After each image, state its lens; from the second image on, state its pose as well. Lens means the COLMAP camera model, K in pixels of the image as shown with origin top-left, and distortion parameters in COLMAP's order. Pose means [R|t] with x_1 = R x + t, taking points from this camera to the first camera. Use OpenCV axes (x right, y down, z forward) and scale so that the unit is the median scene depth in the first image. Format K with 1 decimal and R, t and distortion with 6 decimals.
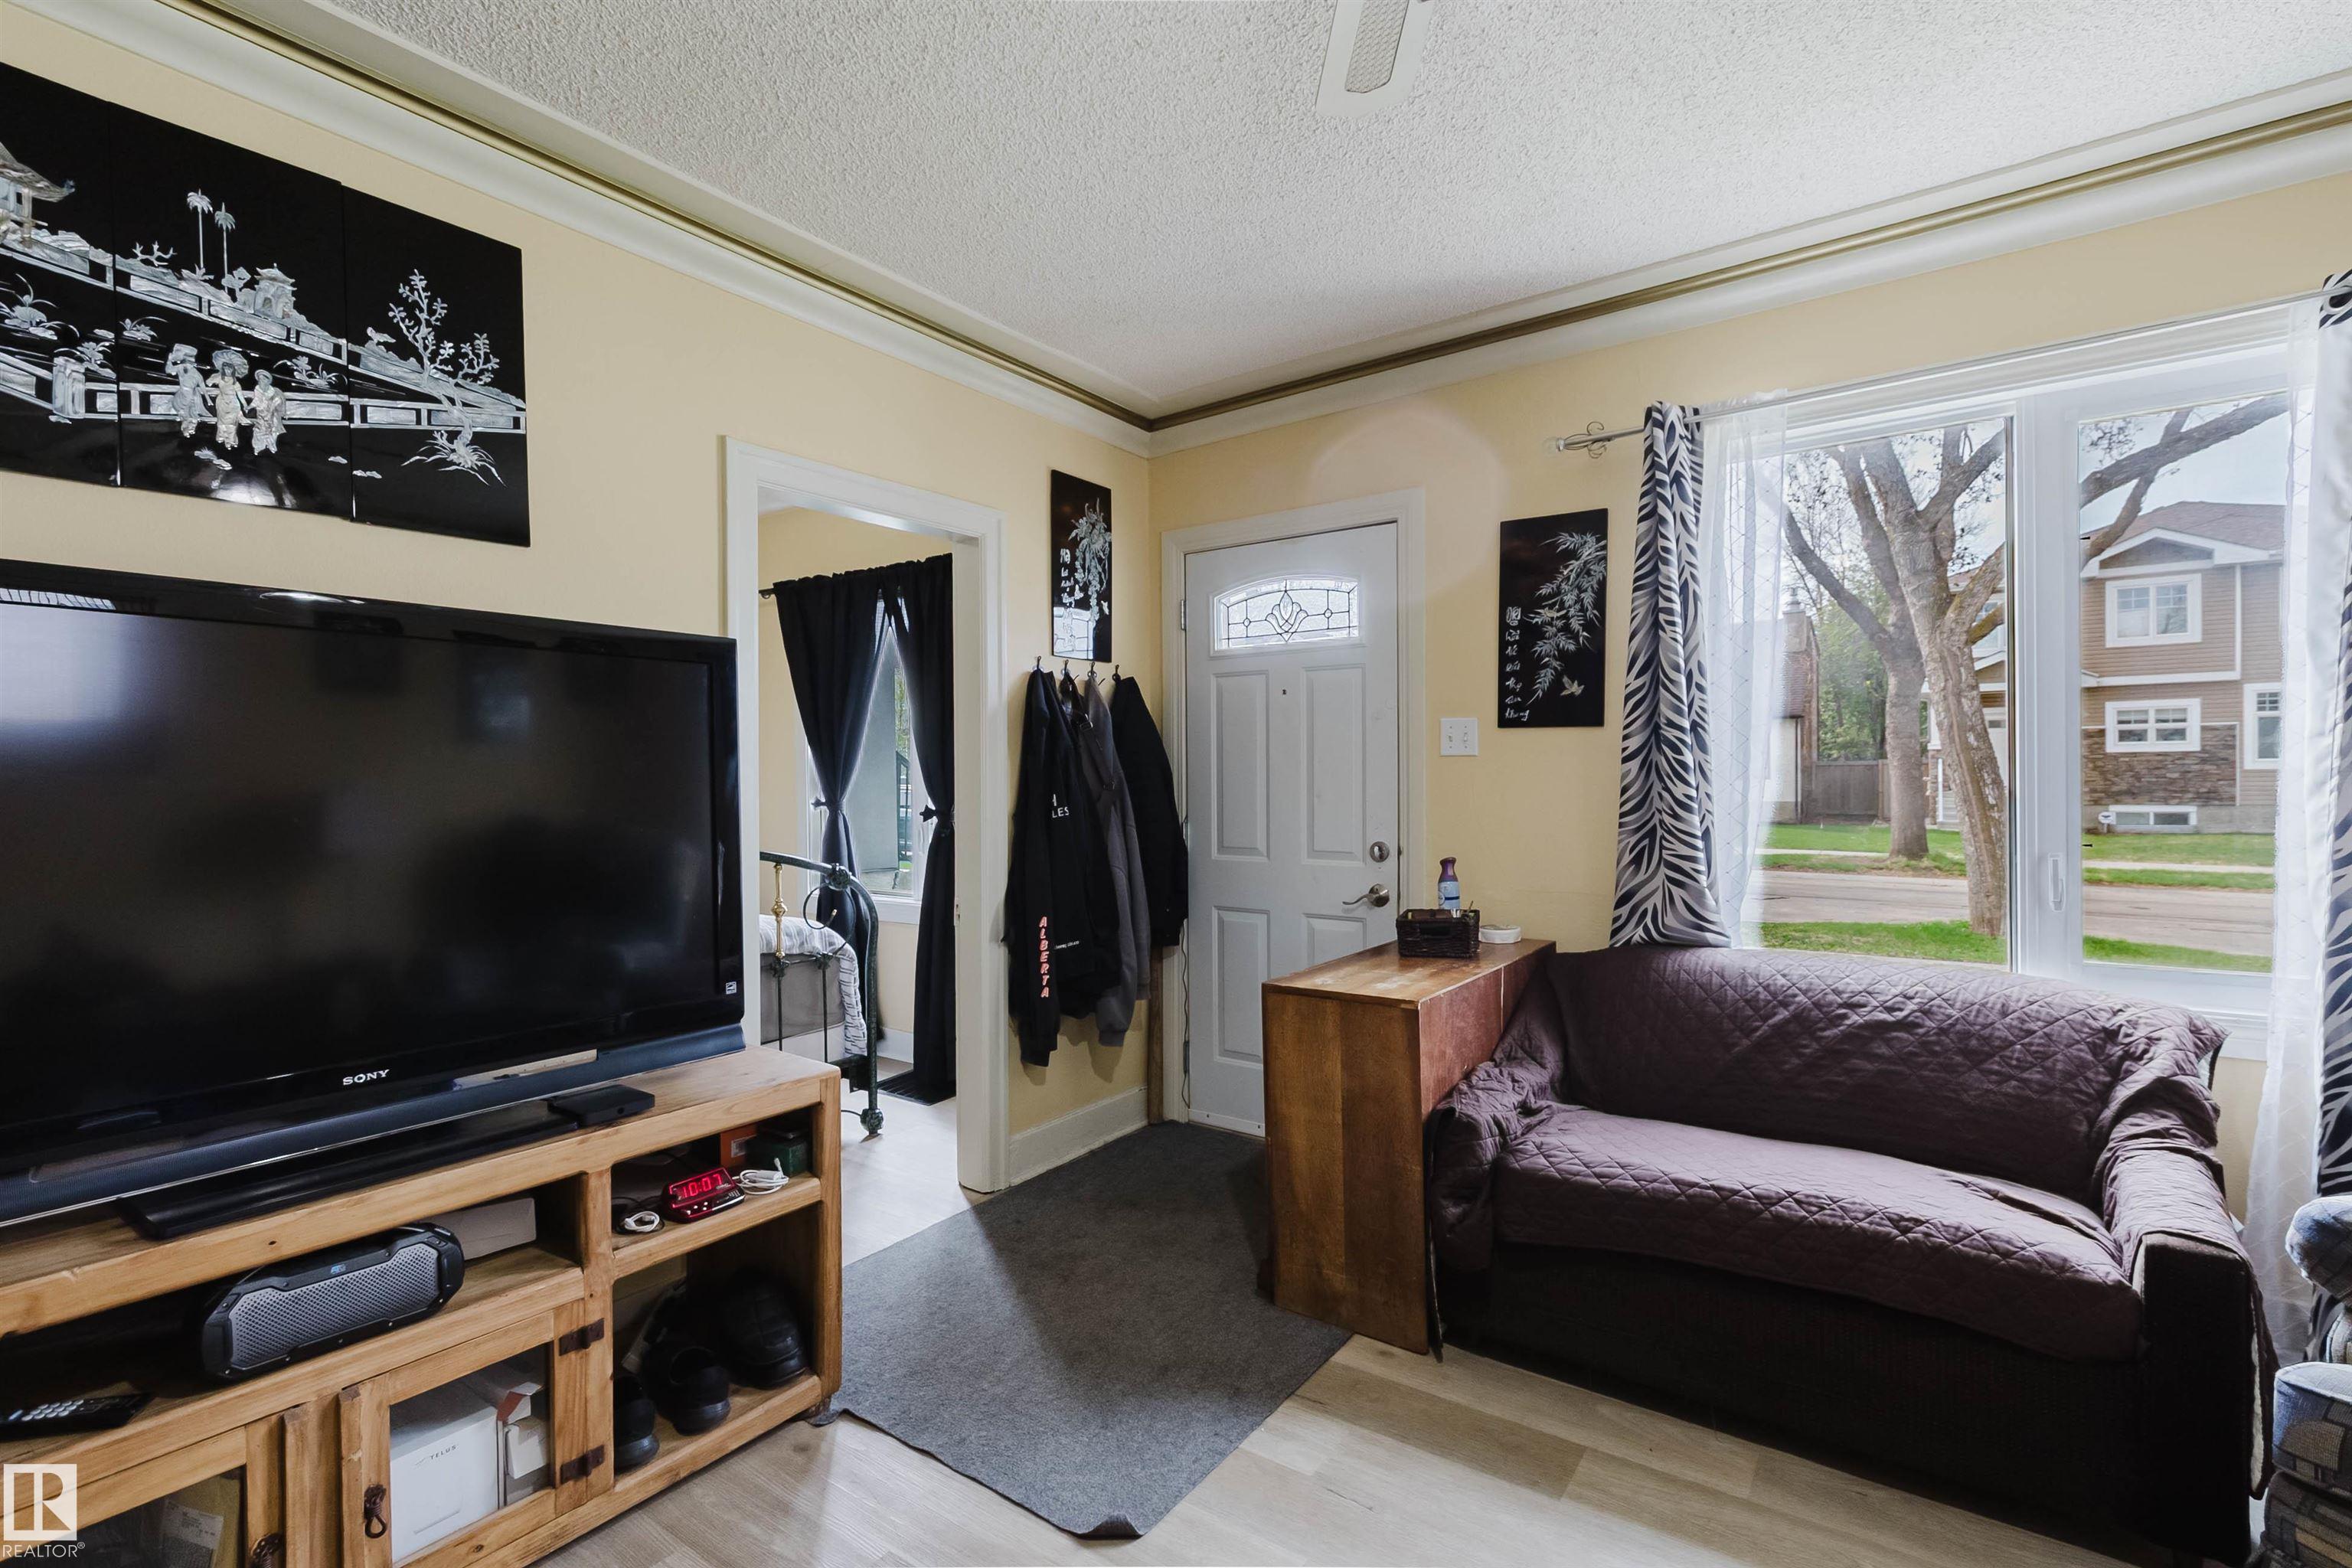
lens RADIAL K [[1062.9, 0, 1174.7], [0, 1062.9, 789.9], [0, 0, 1]] dist [0.000747, -0.000997]
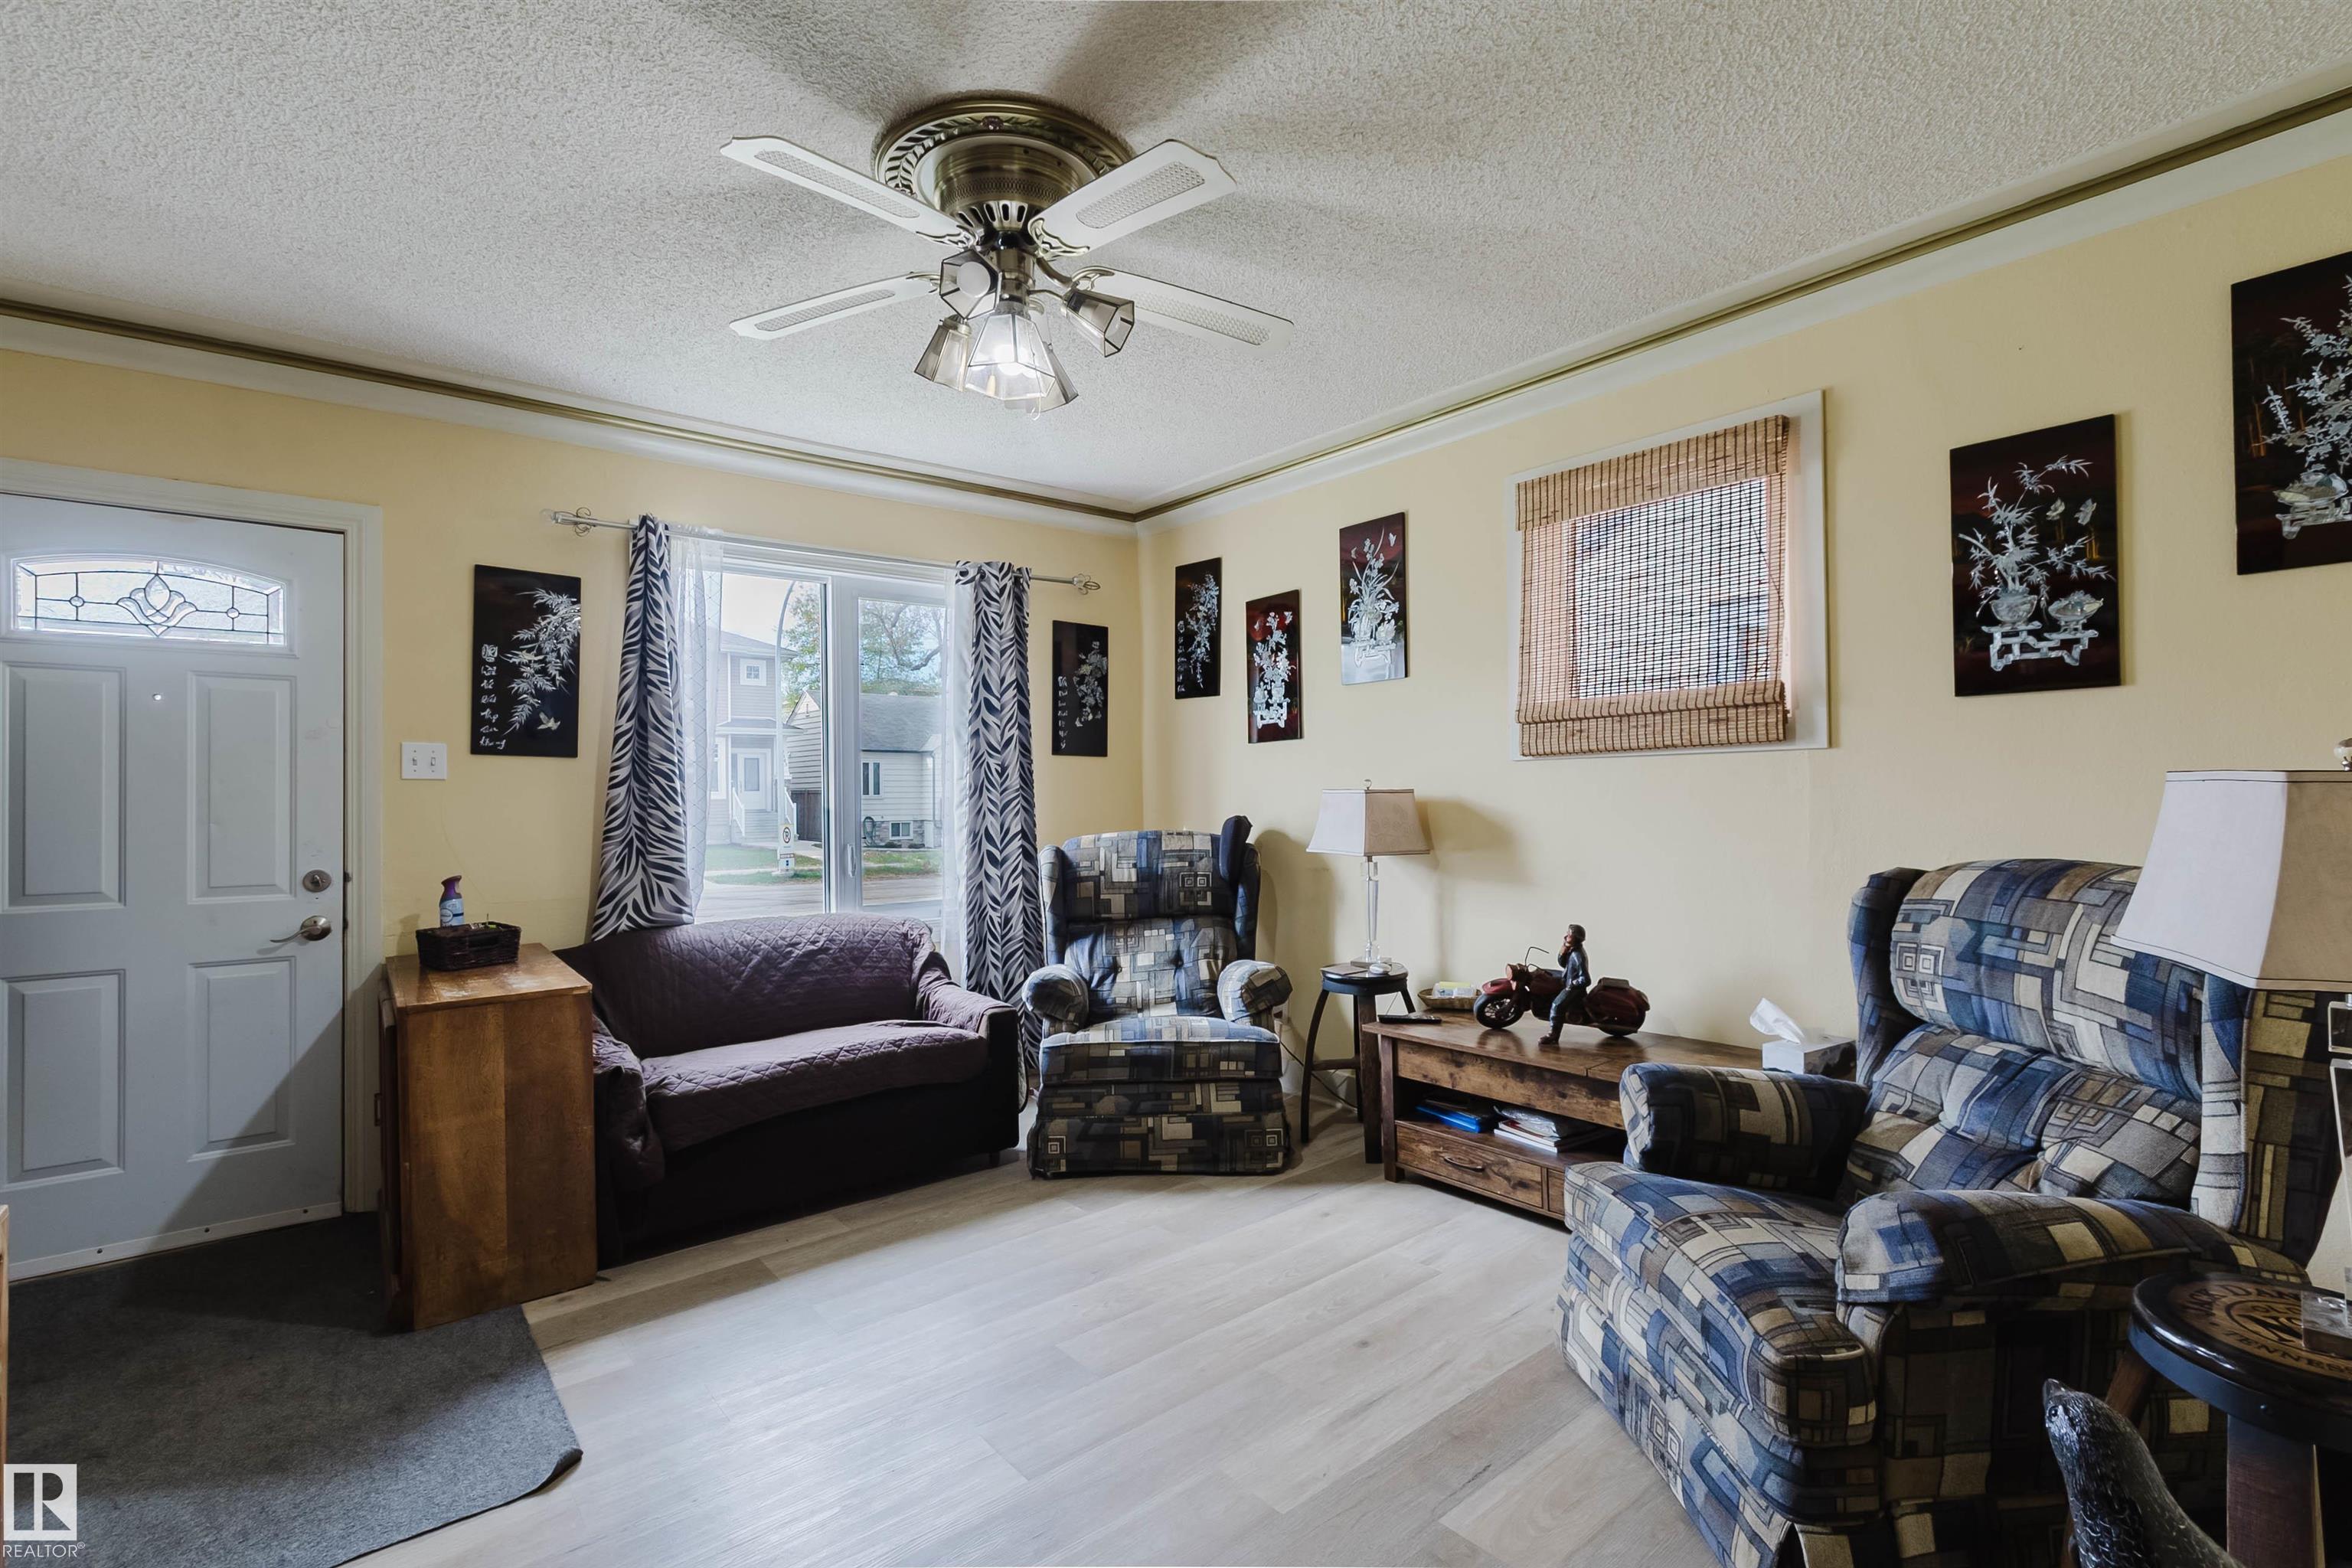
lens RADIAL K [[1062.9, 0, 1174.7], [0, 1062.9, 789.9], [0, 0, 1]] dist [0.000747, -0.000997]
pose [[0.250331, 0.011007, 0.968098, -0.612962], [0.019045, 0.999686, -0.016291, 0.009443], [-0.967973, 0.022516, 0.250043, 0.049906]]
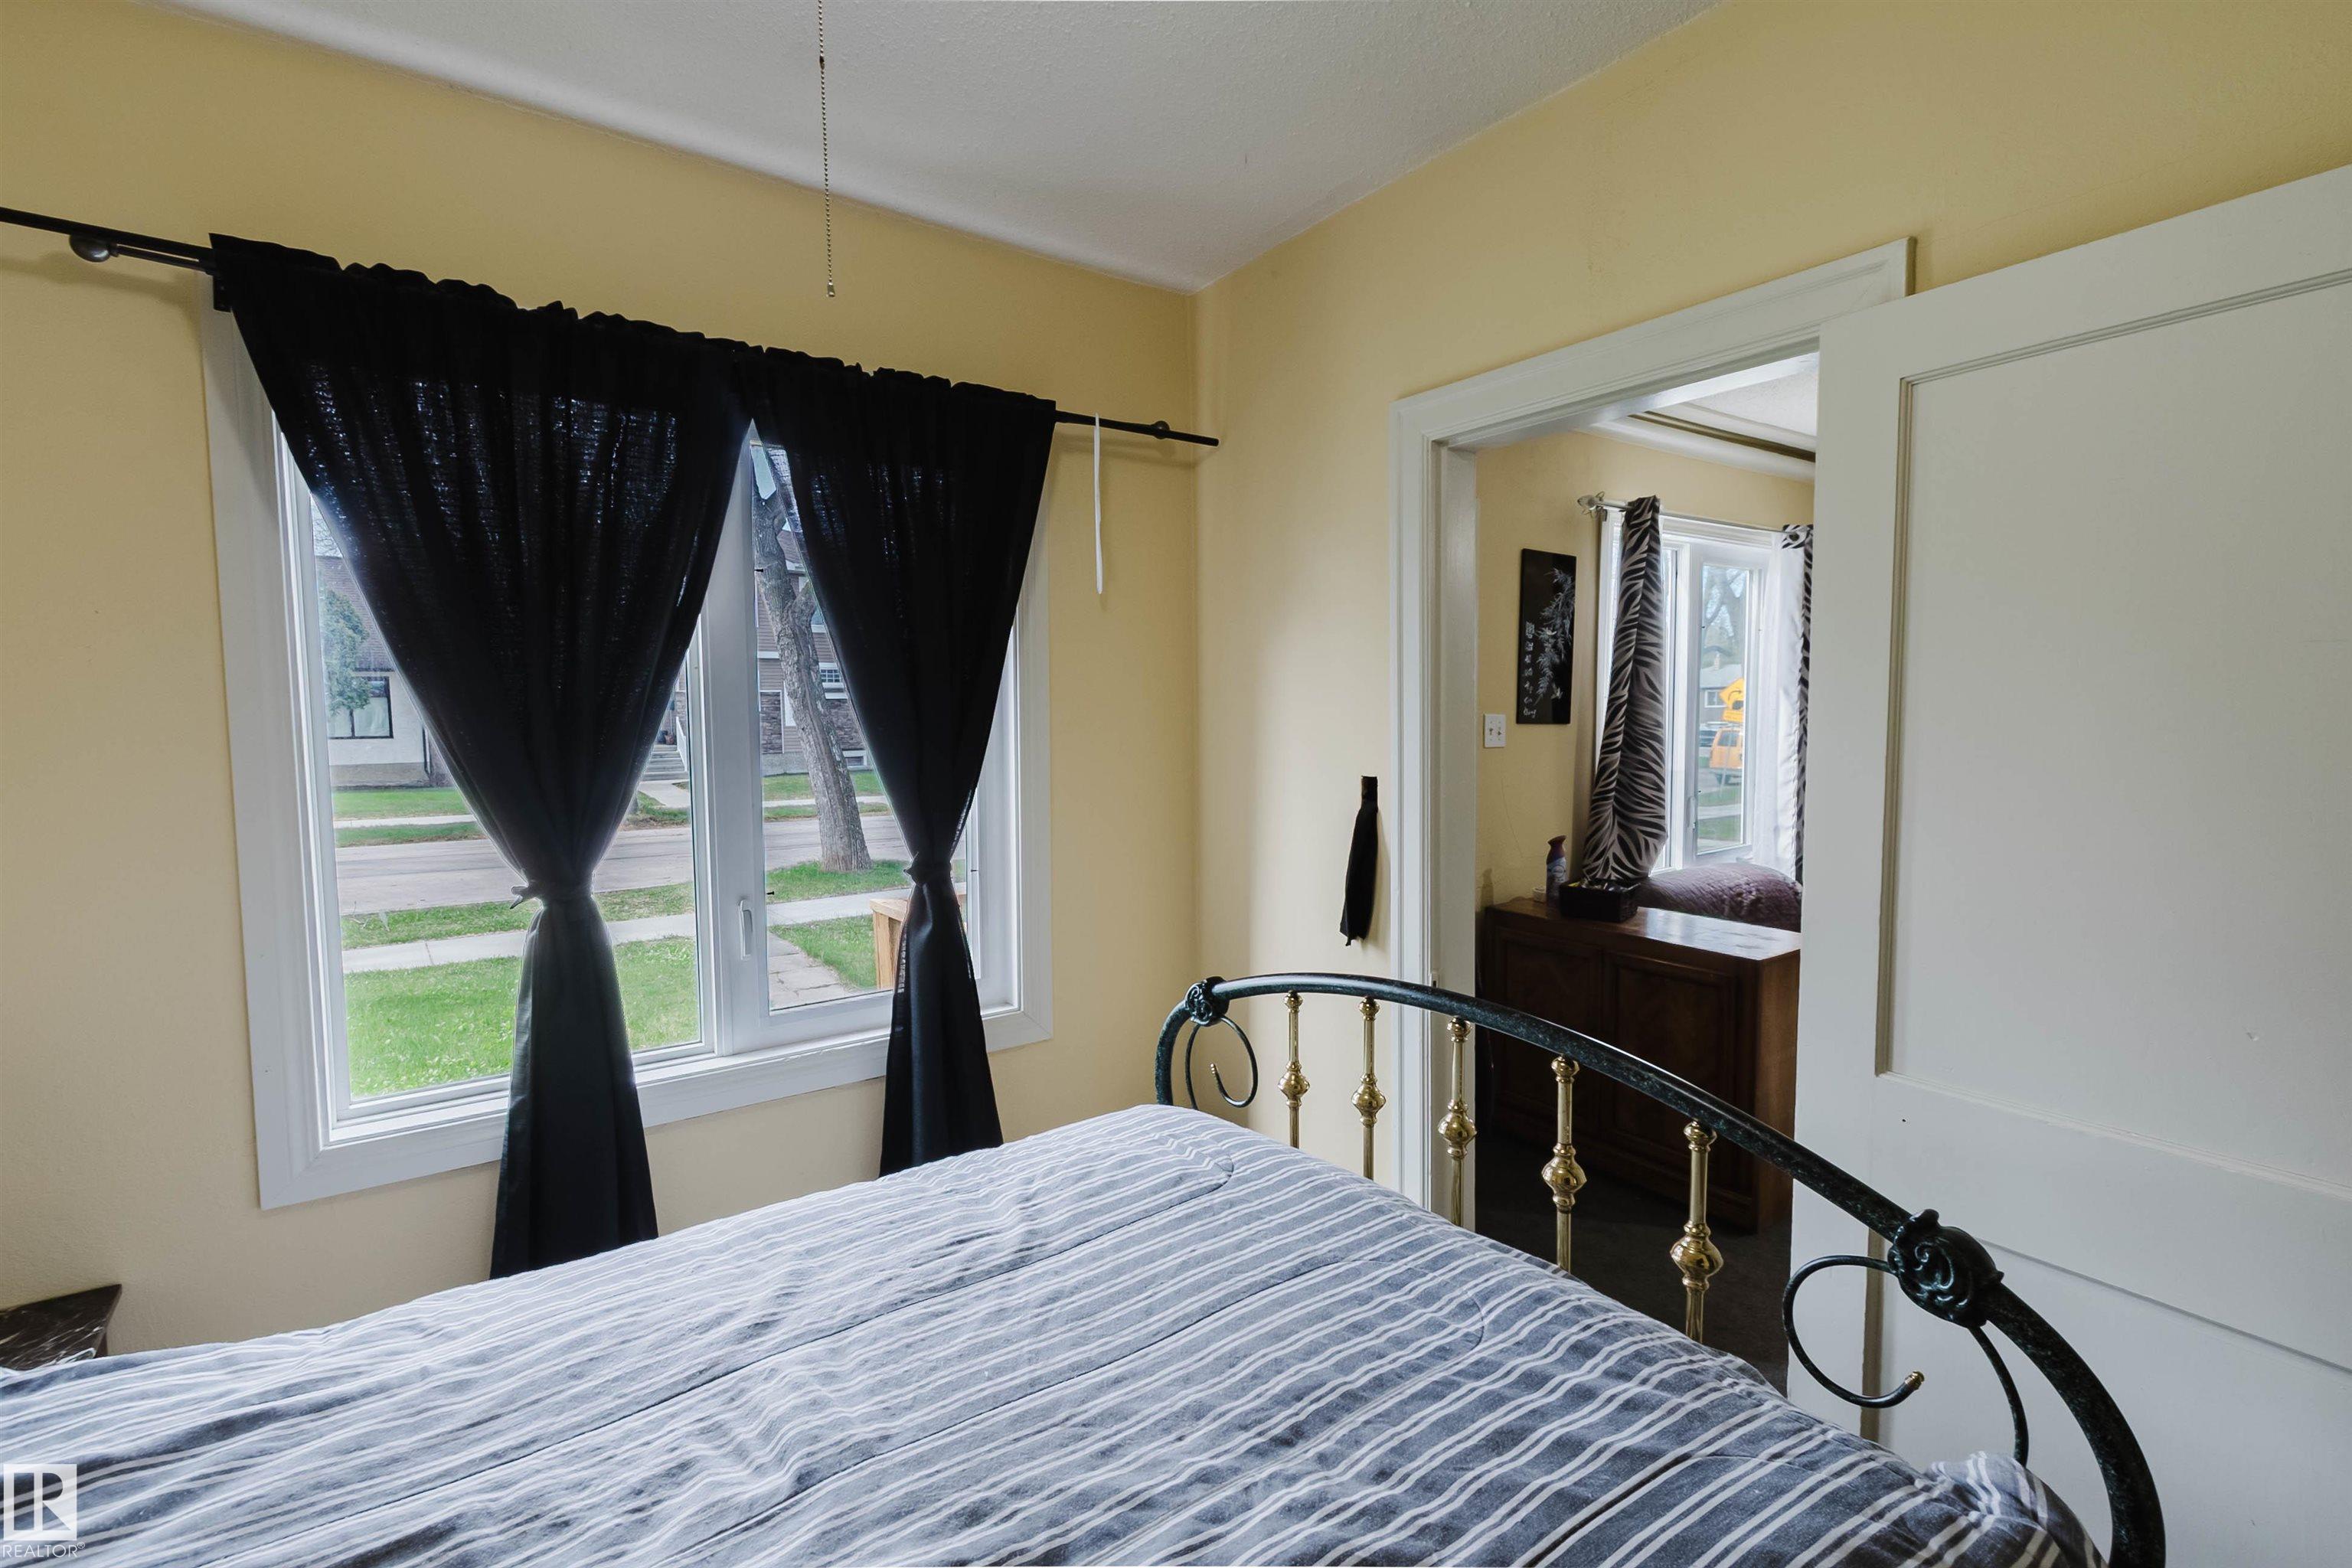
lens RADIAL K [[1062.9, 0, 1174.7], [0, 1062.9, 789.9], [0, 0, 1]] dist [0.000747, -0.000997]
pose [[0.323935, -0.062319, 0.944024, -1.034593], [0.021365, 0.998056, 0.058555, -0.068536], [-0.945838, 0.001201, 0.324637, 1.076553]]
